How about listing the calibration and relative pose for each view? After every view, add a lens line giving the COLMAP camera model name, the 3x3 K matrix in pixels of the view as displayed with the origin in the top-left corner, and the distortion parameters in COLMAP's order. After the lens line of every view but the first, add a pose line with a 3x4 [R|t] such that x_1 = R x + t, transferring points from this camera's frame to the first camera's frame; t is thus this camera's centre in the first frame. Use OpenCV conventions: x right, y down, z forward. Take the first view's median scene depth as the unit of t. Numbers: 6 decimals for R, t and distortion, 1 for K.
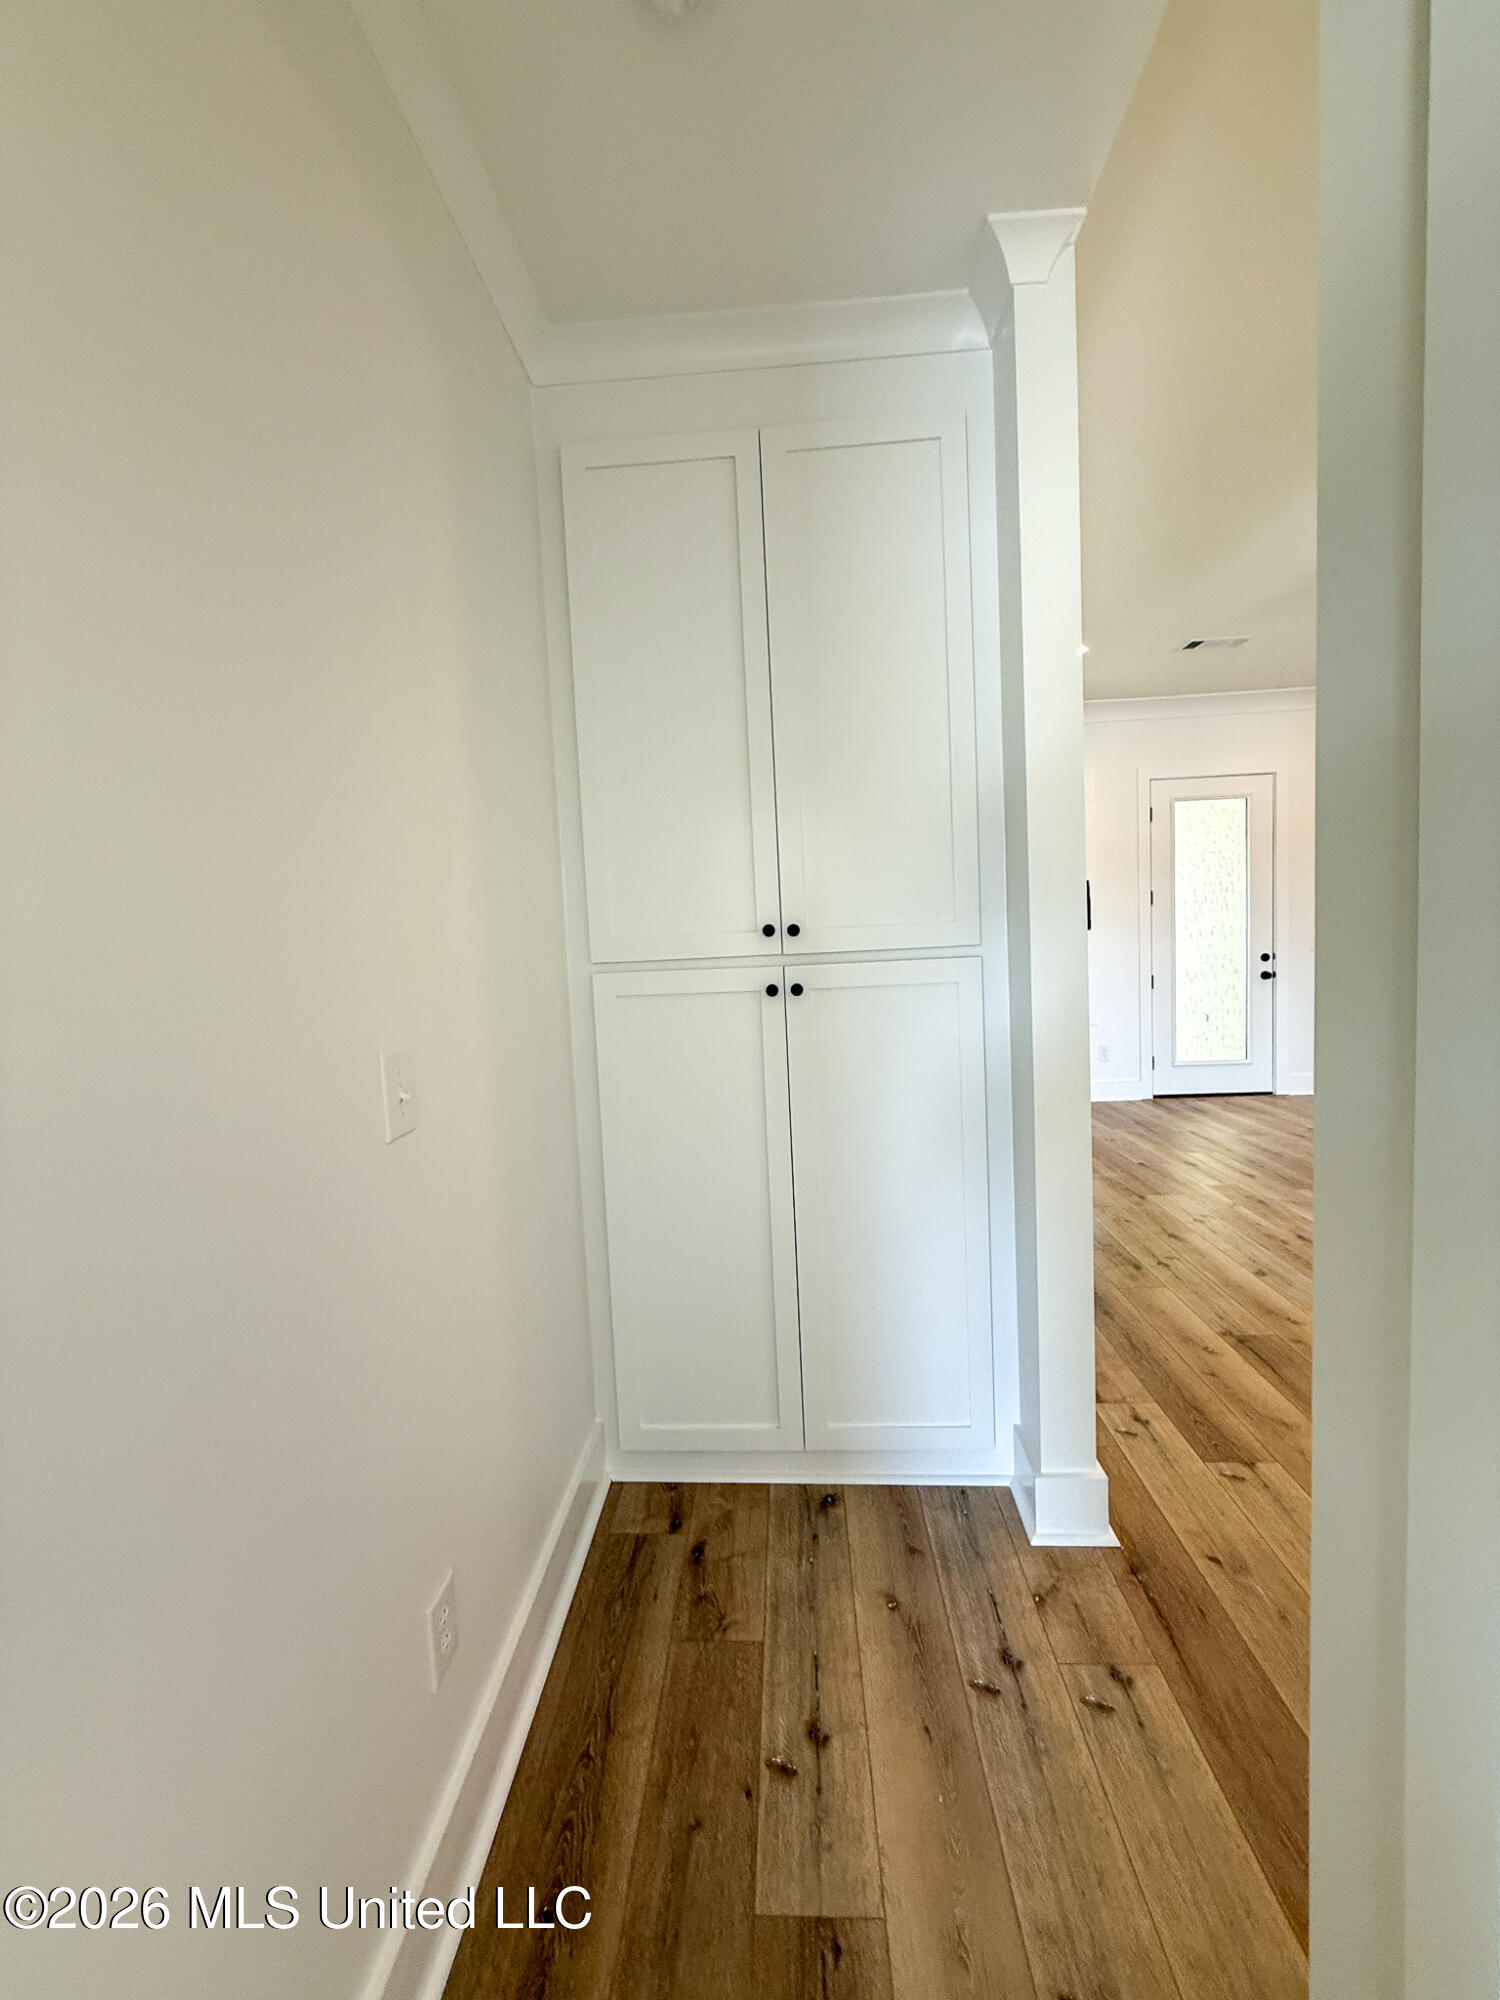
lens RADIAL K [[806.7, 0, 757.1], [0, 806.7, 985.4], [0, 0, 1]] dist [0.001526, 0.000189]
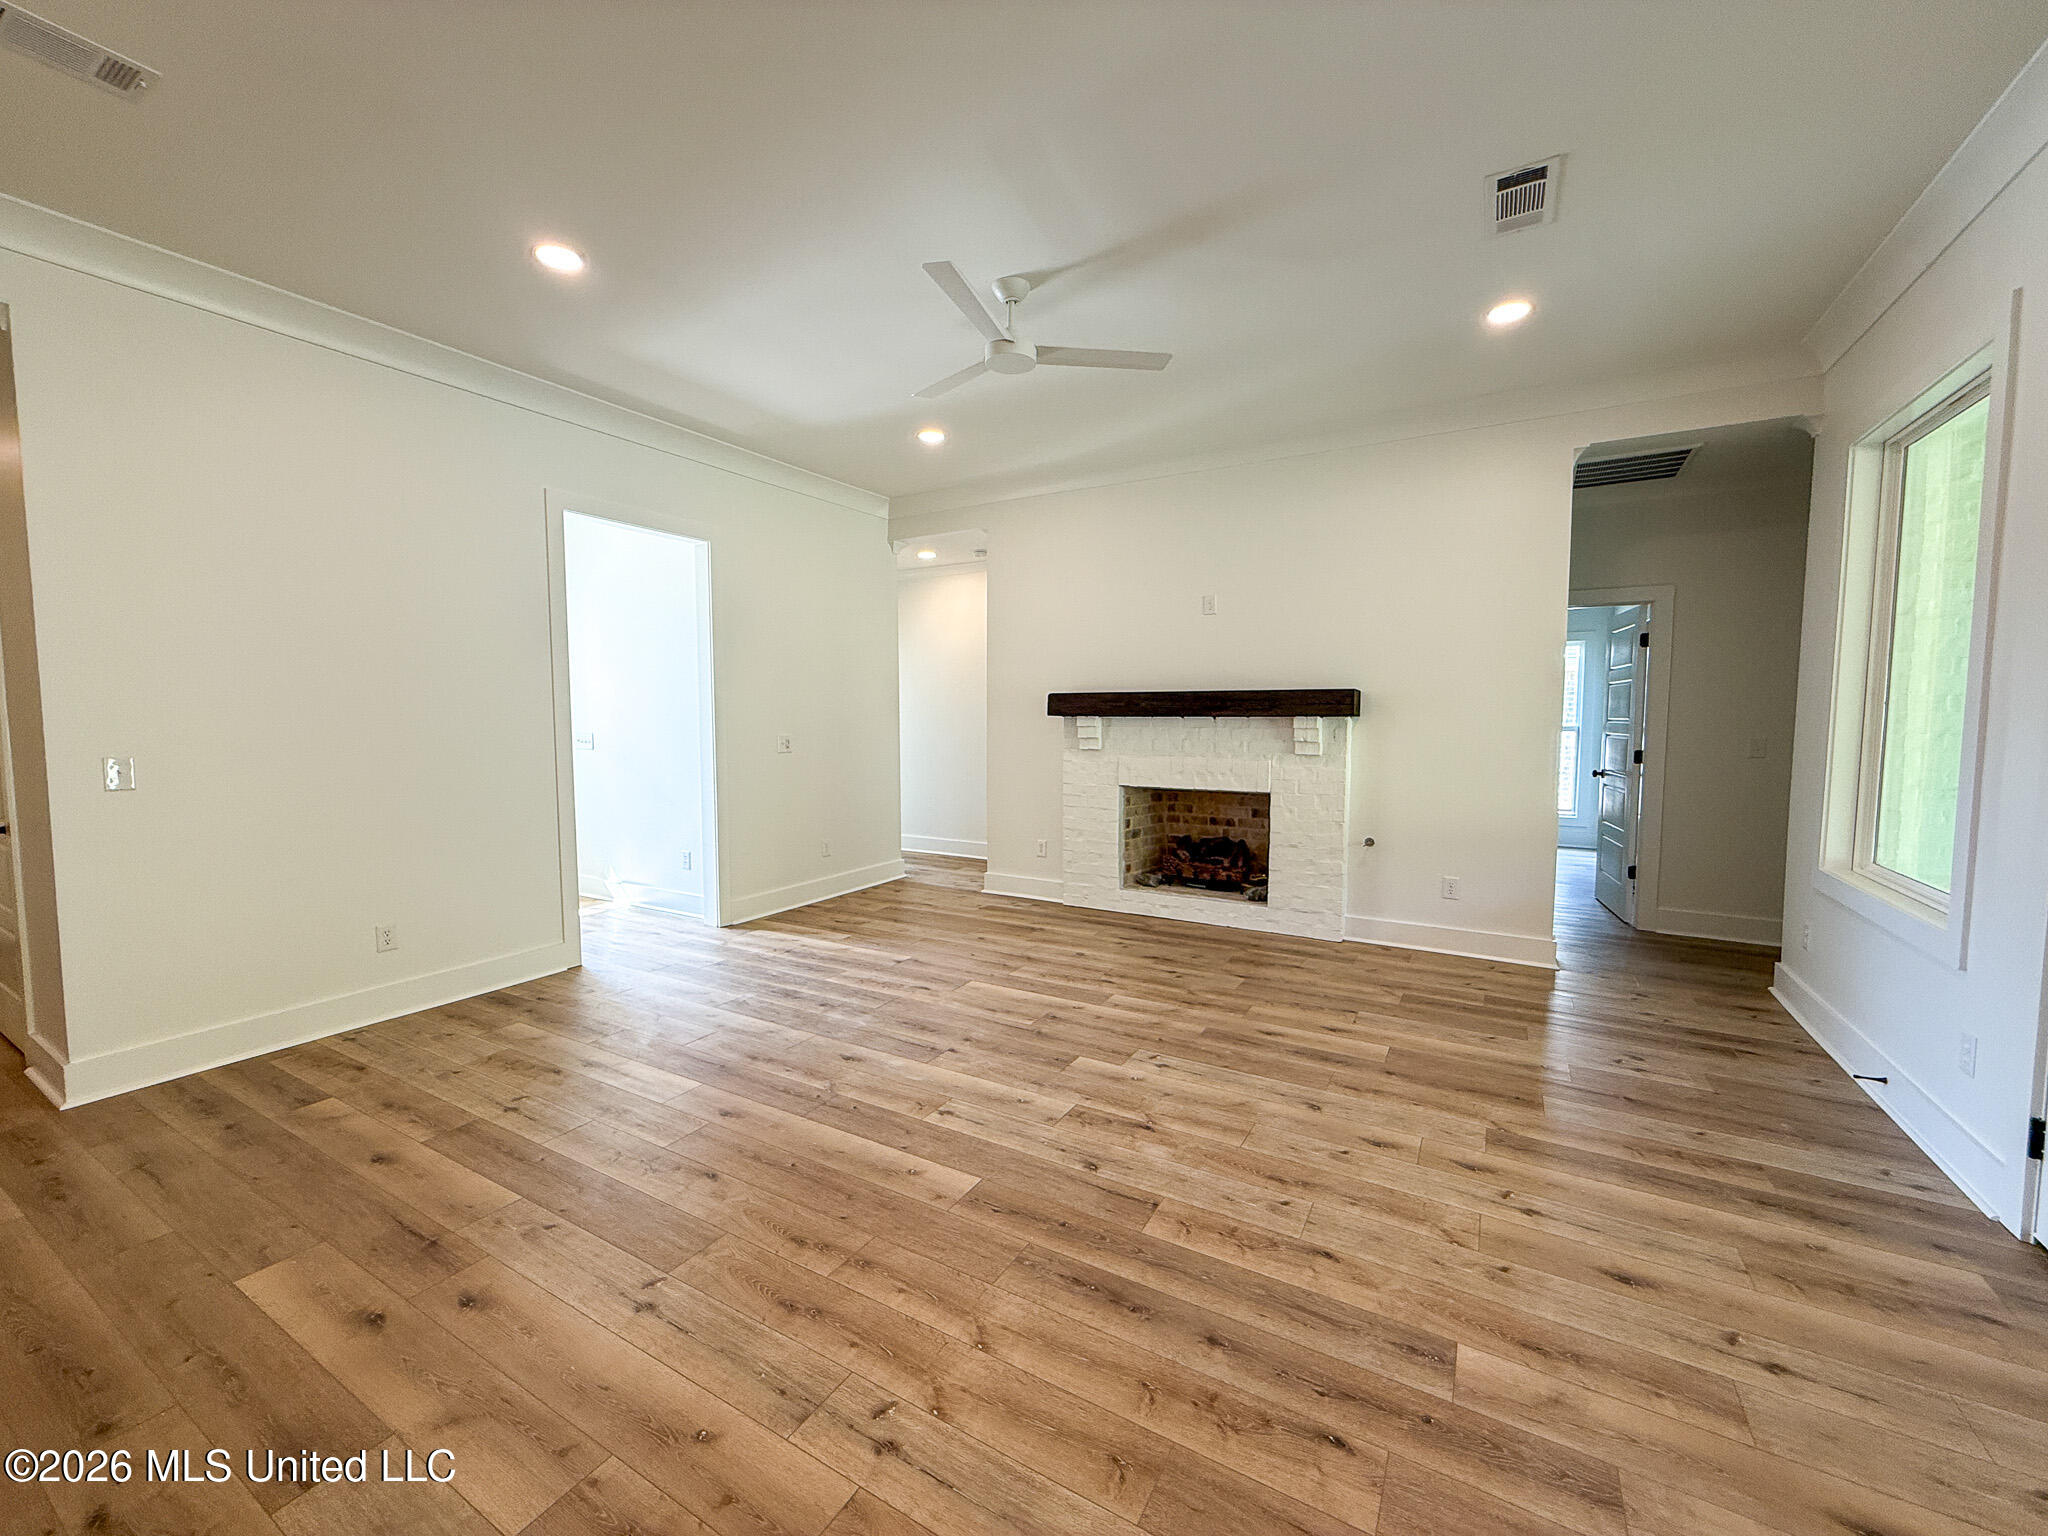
lens RADIAL K [[815.3, 0, 1017.2], [0, 815.3, 767.0], [0, 0, 1]] dist [-0.000641, 0.000266]
pose [[-0.472248, 0.102705, -0.875462, 1.515638], [-0.025109, 0.991218, 0.129829, -0.137528], [0.881108, 0.083293, -0.465522, 1.213727]]
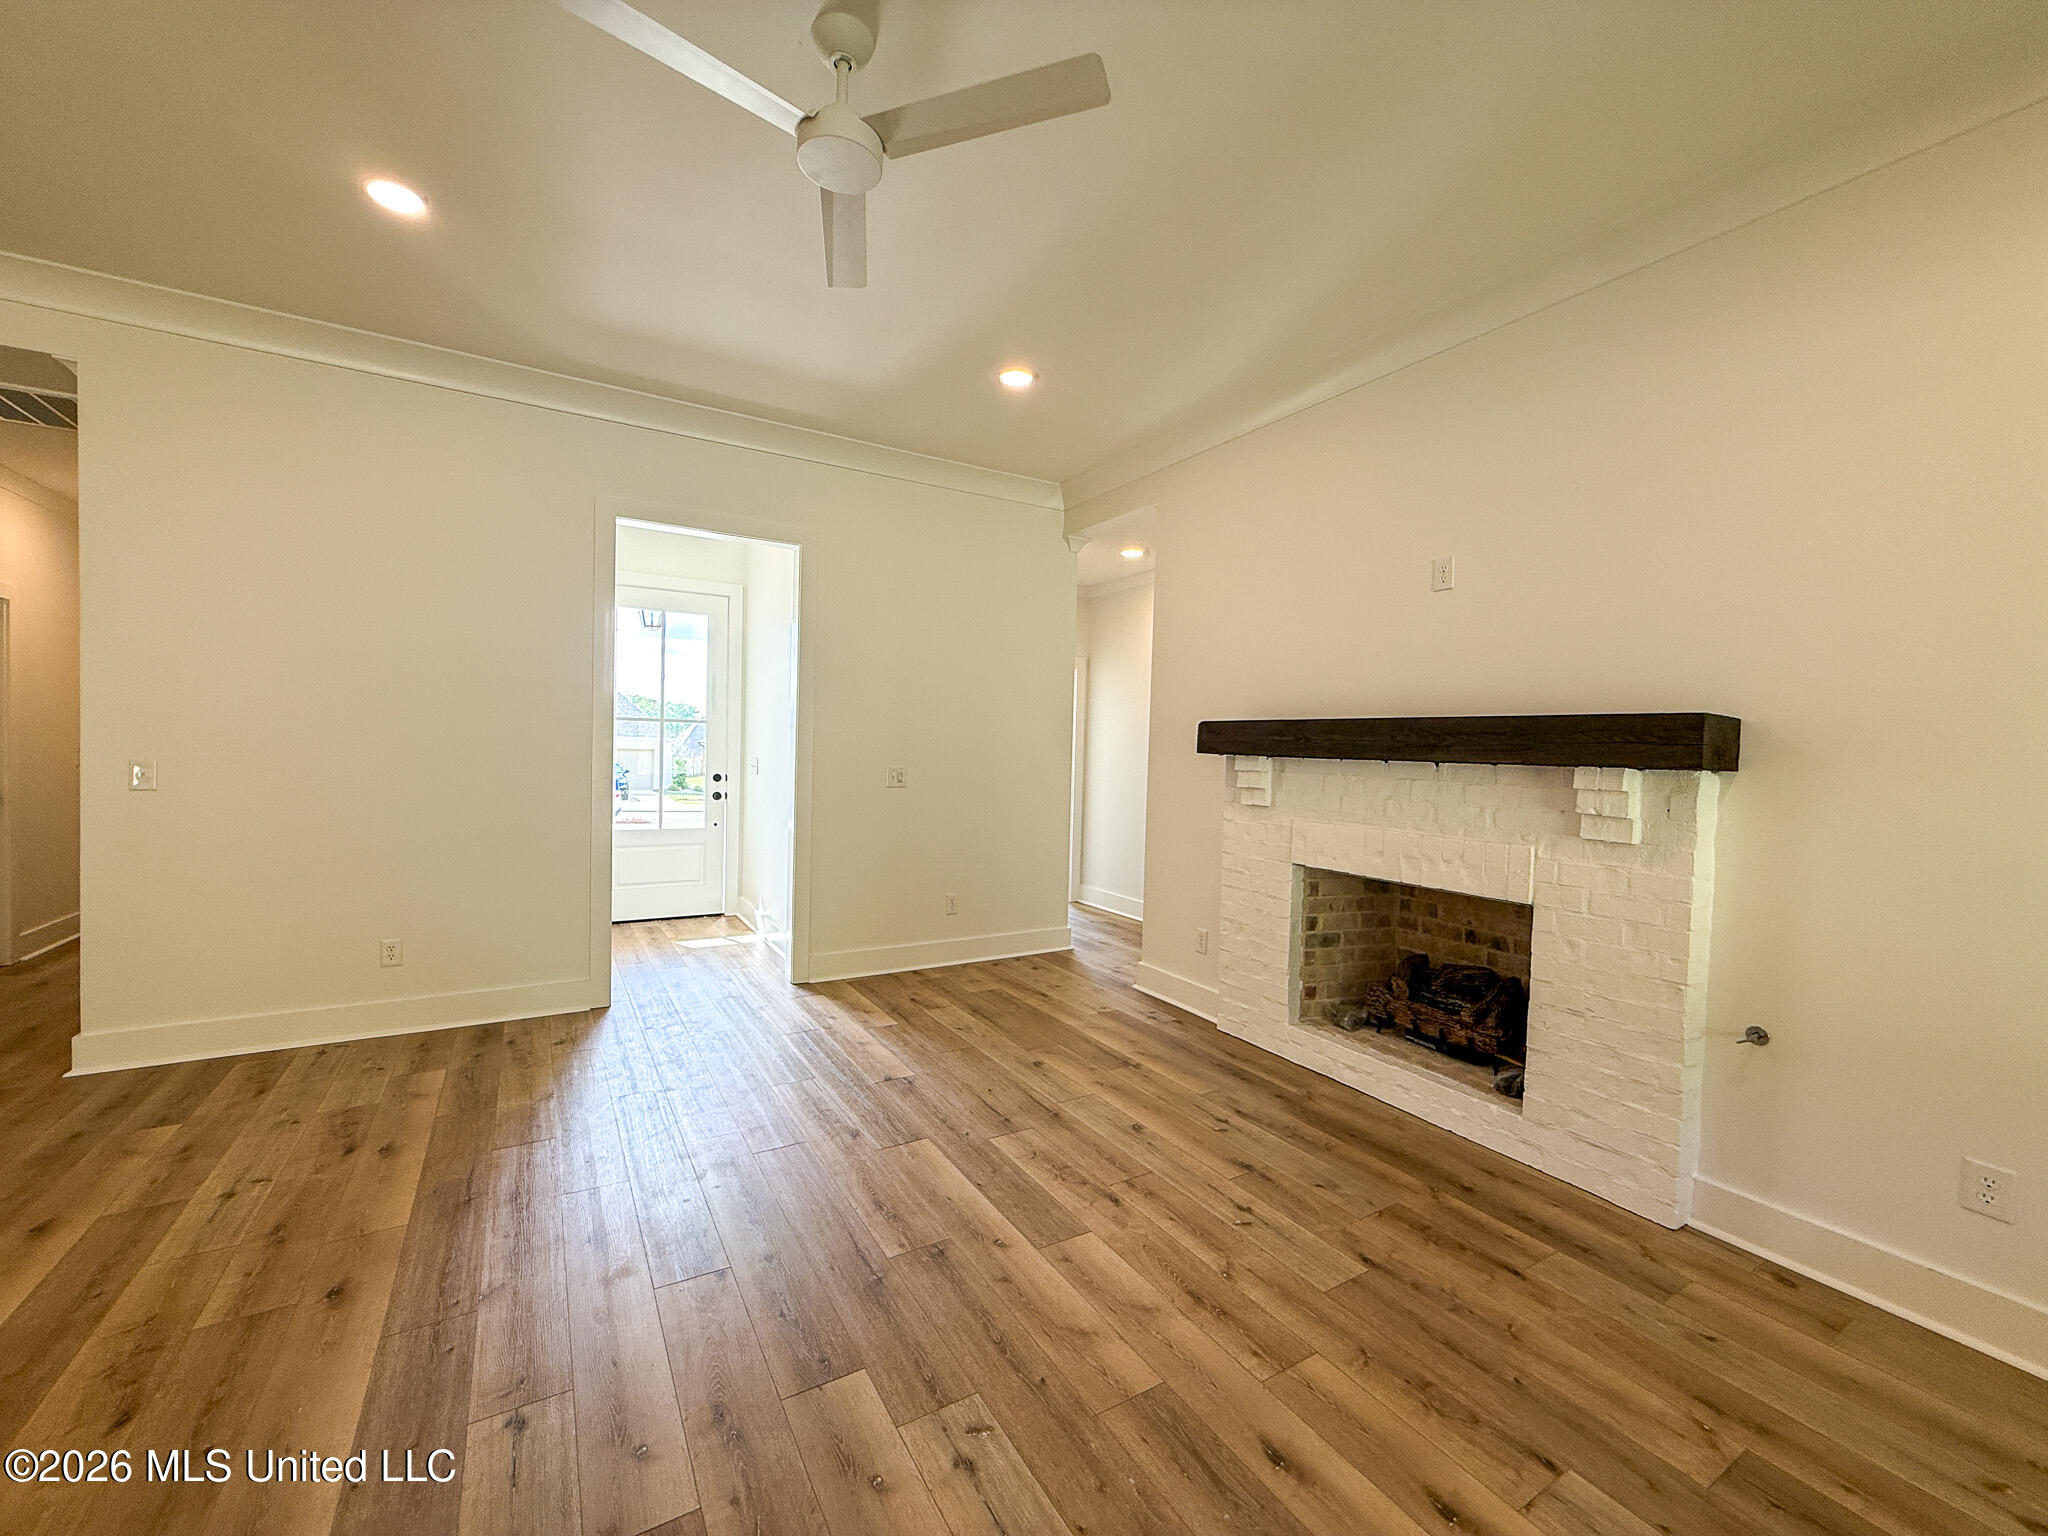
lens RADIAL K [[815.3, 0, 1017.2], [0, 815.3, 767.0], [0, 0, 1]] dist [-0.000641, 0.000266]
pose [[-0.837995, 0.035588, -0.544516, 0.962546], [-0.019554, 0.995272, 0.095141, -0.116328], [0.545327, 0.090376, -0.833337, 1.298863]]
